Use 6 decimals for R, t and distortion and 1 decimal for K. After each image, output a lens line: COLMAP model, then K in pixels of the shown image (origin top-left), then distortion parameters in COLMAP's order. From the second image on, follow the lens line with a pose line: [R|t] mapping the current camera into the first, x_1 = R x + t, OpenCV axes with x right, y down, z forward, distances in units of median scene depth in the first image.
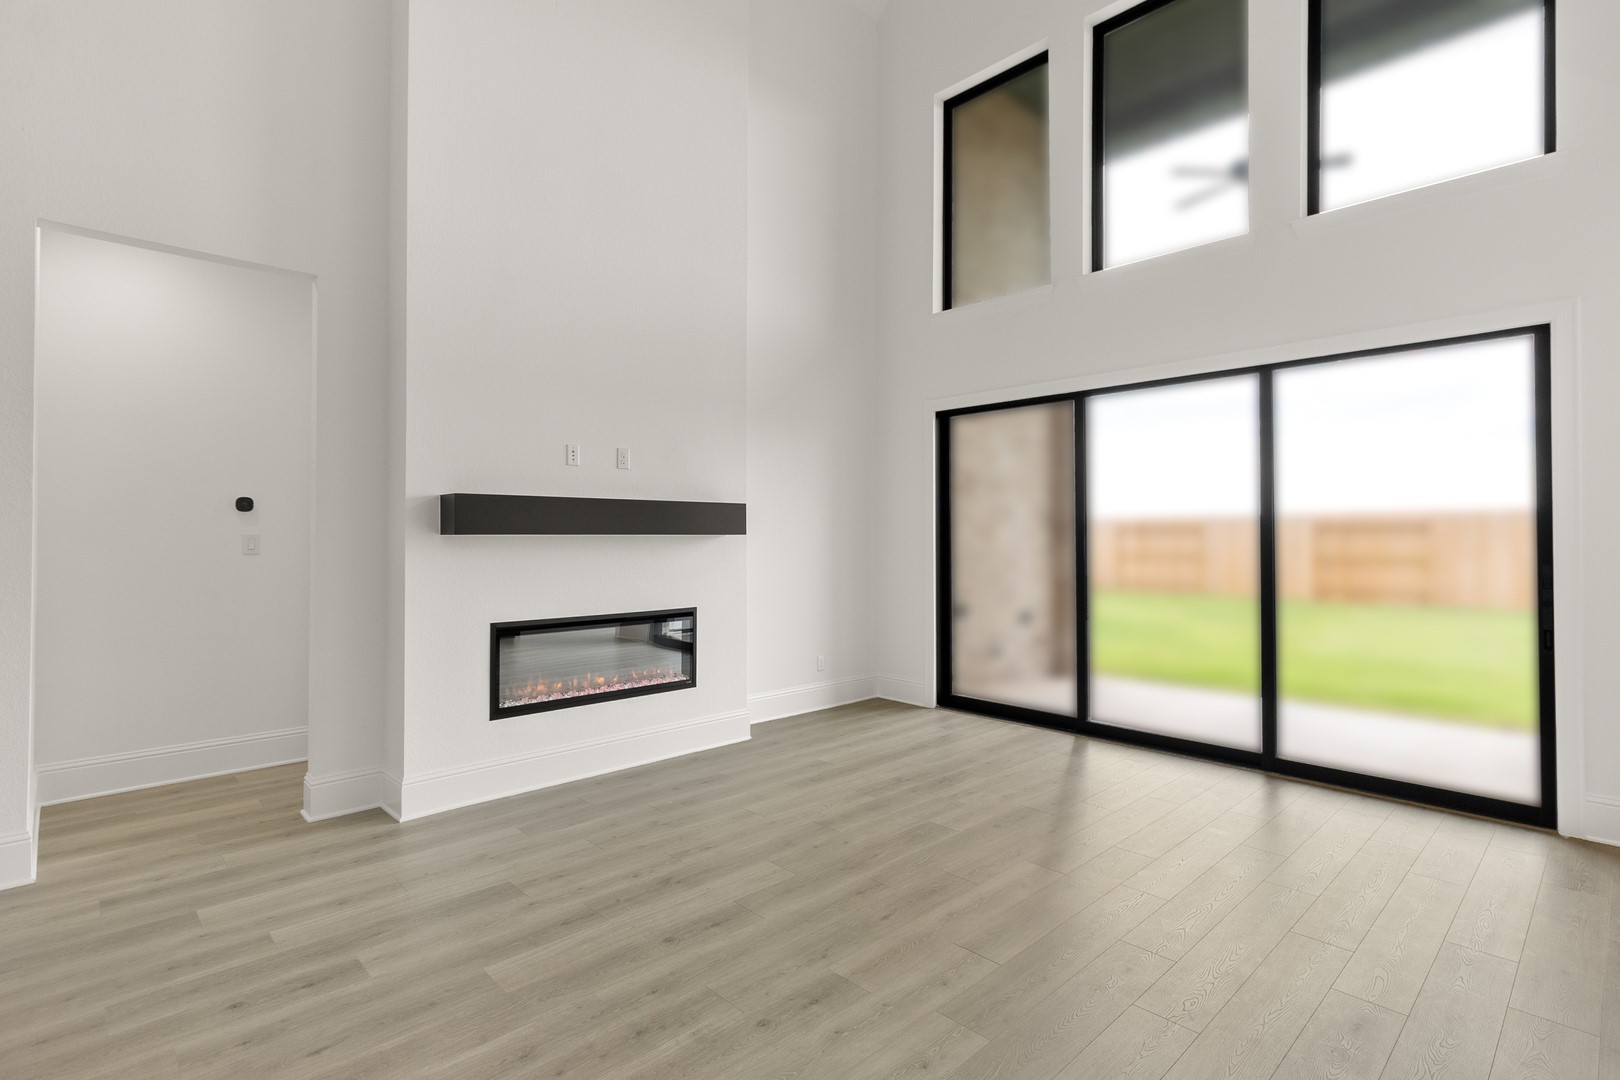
lens RADIAL K [[776.2, 0, 800.8], [0, 776.2, 534.3], [0, 0, 1]] dist [0.006806, -0.000233]
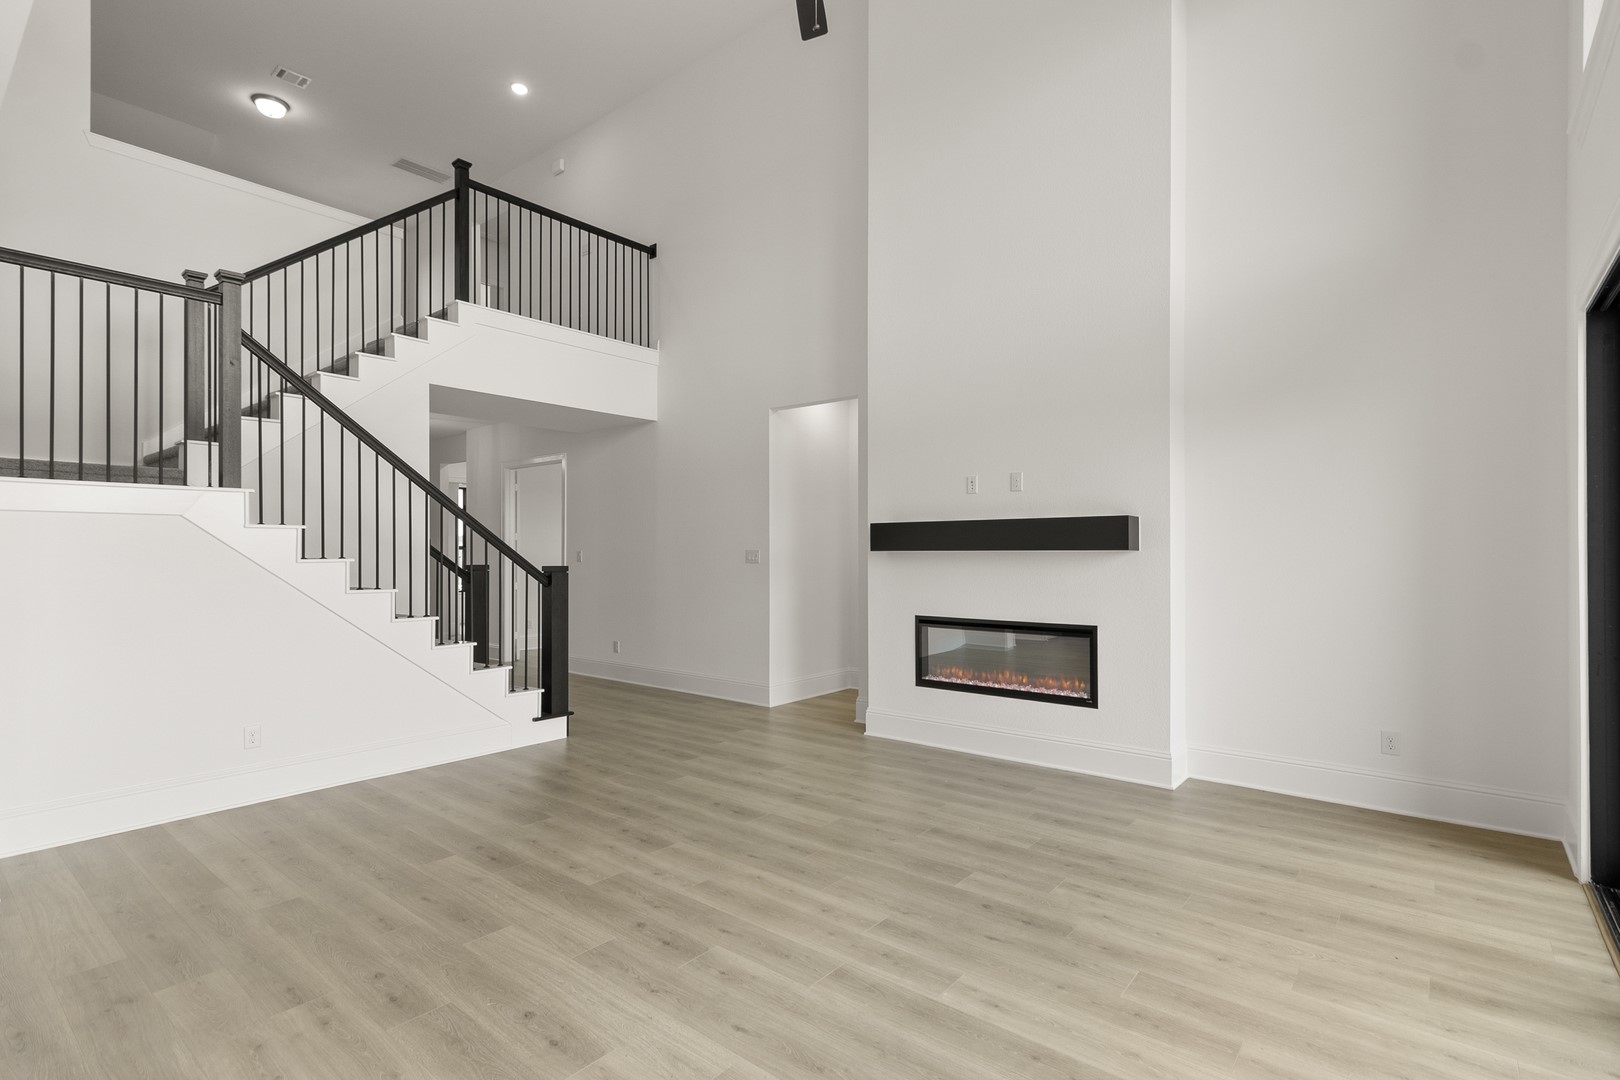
lens RADIAL K [[776.2, 0, 816.7], [0, 776.2, 556.5], [0, 0, 1]] dist [0.006806, -0.000233]
pose [[0.130466, 0.008621, -0.991415, 0.869063], [0.006405, 0.999934, 0.009538, -0.003399], [0.991432, -0.007594, 0.130402, 0.598583]]
